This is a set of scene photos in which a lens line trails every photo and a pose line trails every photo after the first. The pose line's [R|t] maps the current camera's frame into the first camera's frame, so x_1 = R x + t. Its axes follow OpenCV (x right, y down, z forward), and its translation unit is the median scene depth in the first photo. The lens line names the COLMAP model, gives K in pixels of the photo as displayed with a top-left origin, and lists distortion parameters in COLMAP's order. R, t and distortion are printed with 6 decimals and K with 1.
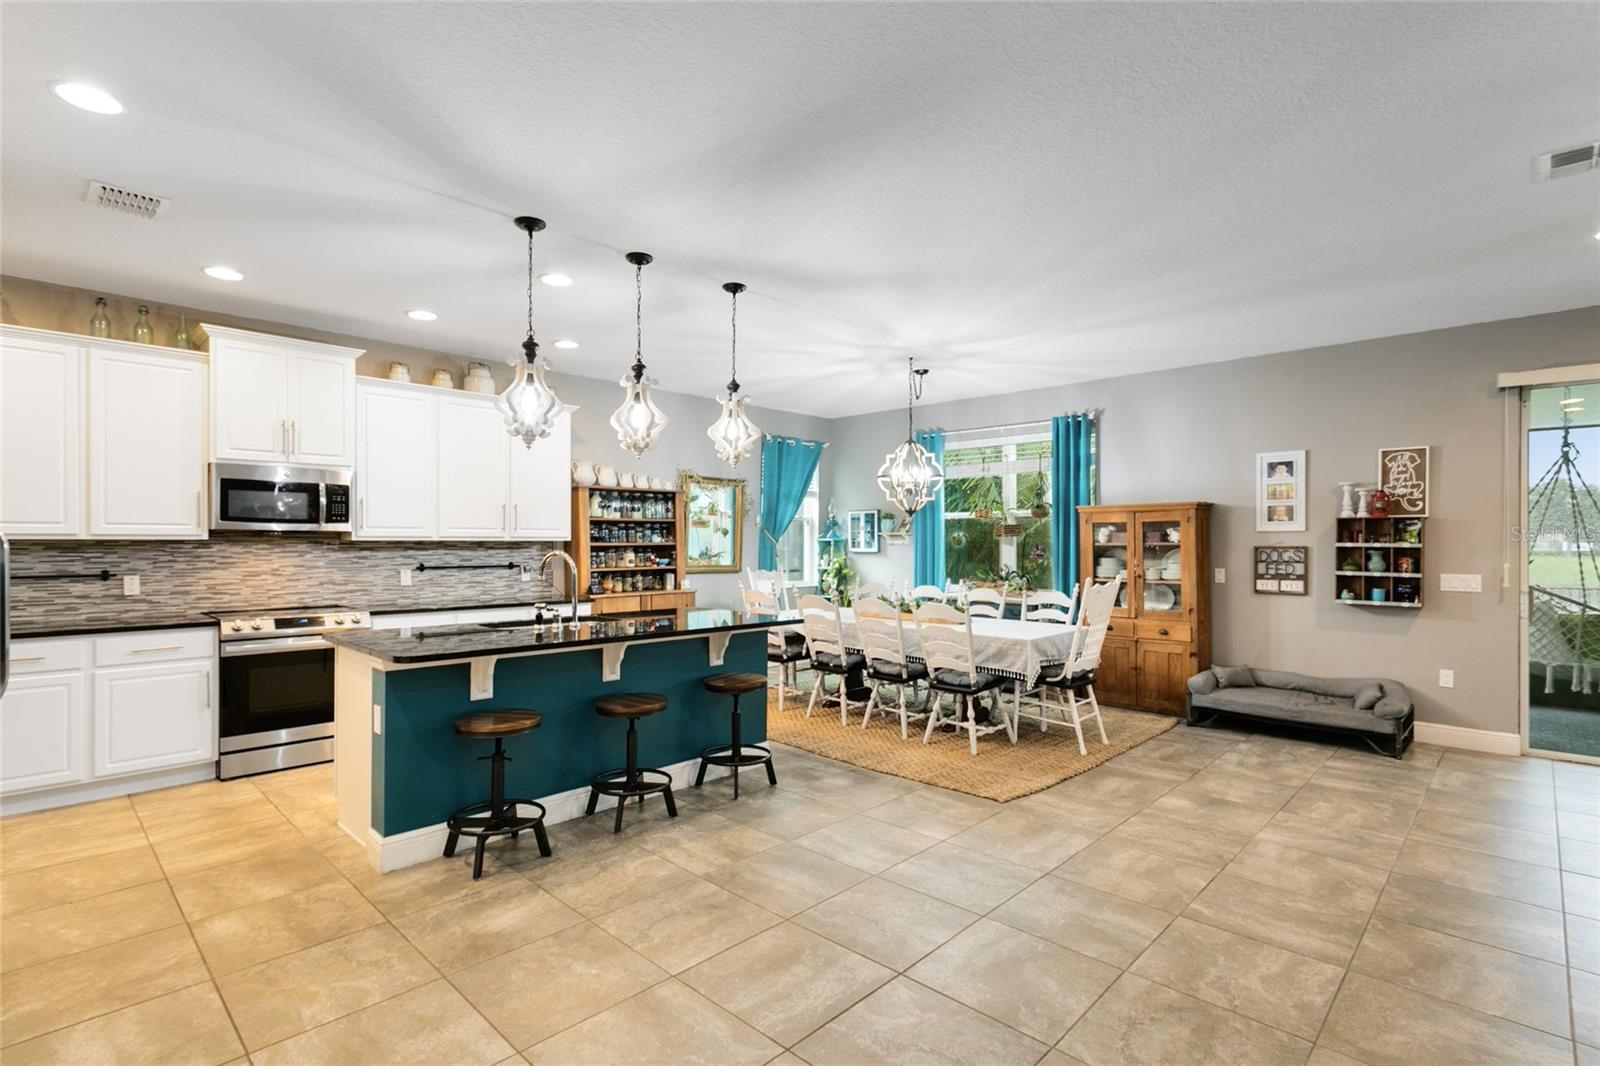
lens RADIAL K [[757.4, 0, 807.2], [0, 757.4, 538.7], [0, 0, 1]] dist [-0.003705, 0.000863]
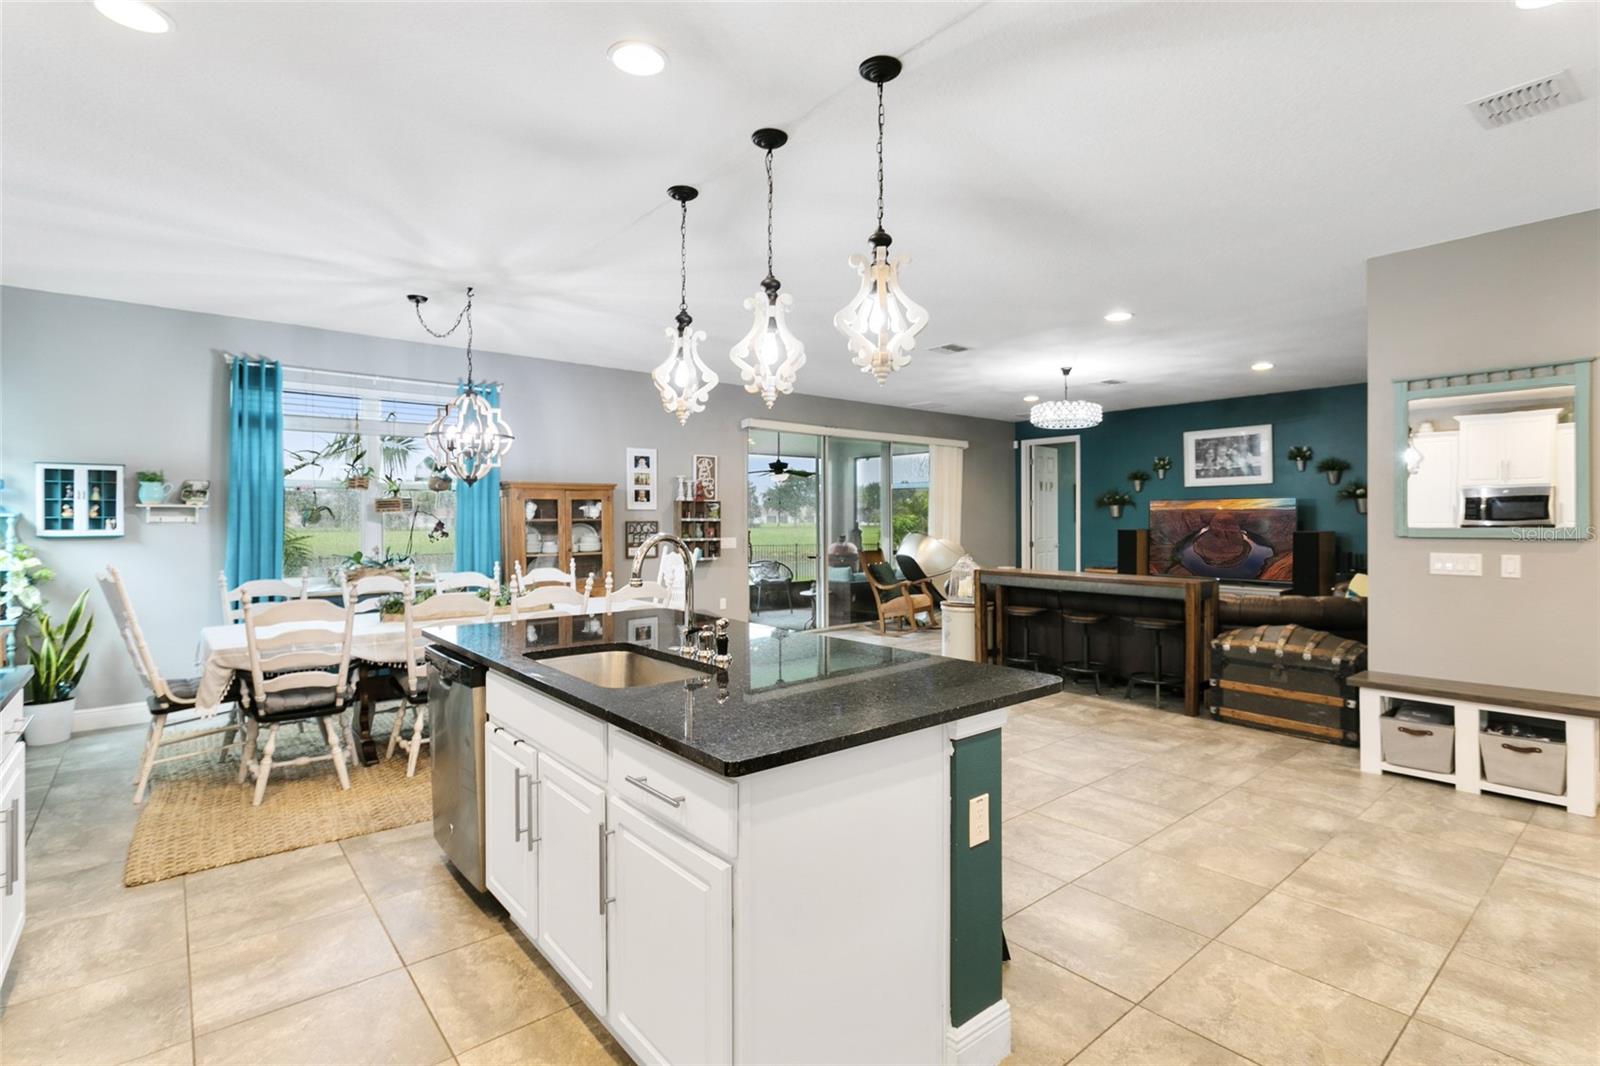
lens RADIAL K [[757.4, 0, 789.0], [0, 757.4, 523.0], [0, 0, 1]] dist [-0.003705, 0.000863]
pose [[0.126895, -0.008169, 0.991883, -0.692695], [-0.002154, 0.999961, 0.008511, 0.001693], [-0.991914, -0.003216, 0.126872, 0.636814]]
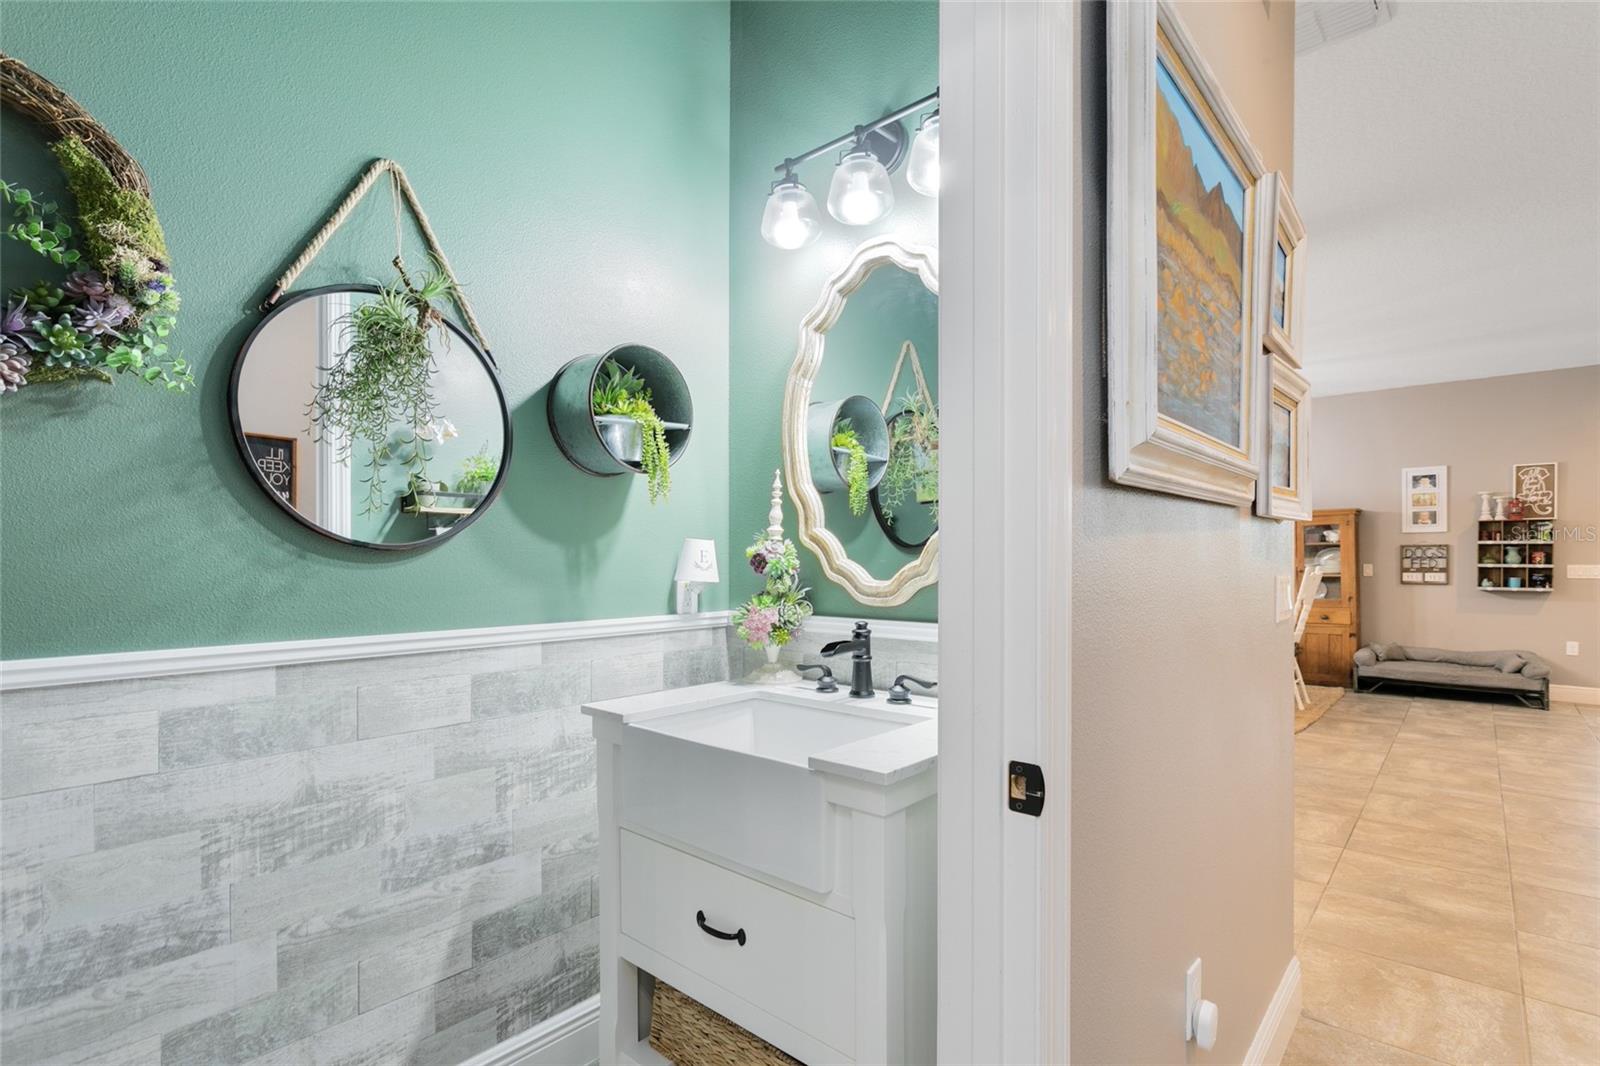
lens RADIAL K [[757.4, 0, 809.4], [0, 757.4, 556.0], [0, 0, 1]] dist [-0.003705, 0.000863]
pose [[0.999226, -0.002598, 0.039250, -0.445984], [0.002657, 0.999995, -0.001450, 0.029680], [-0.039246, 0.001553, 0.999228, -0.189801]]
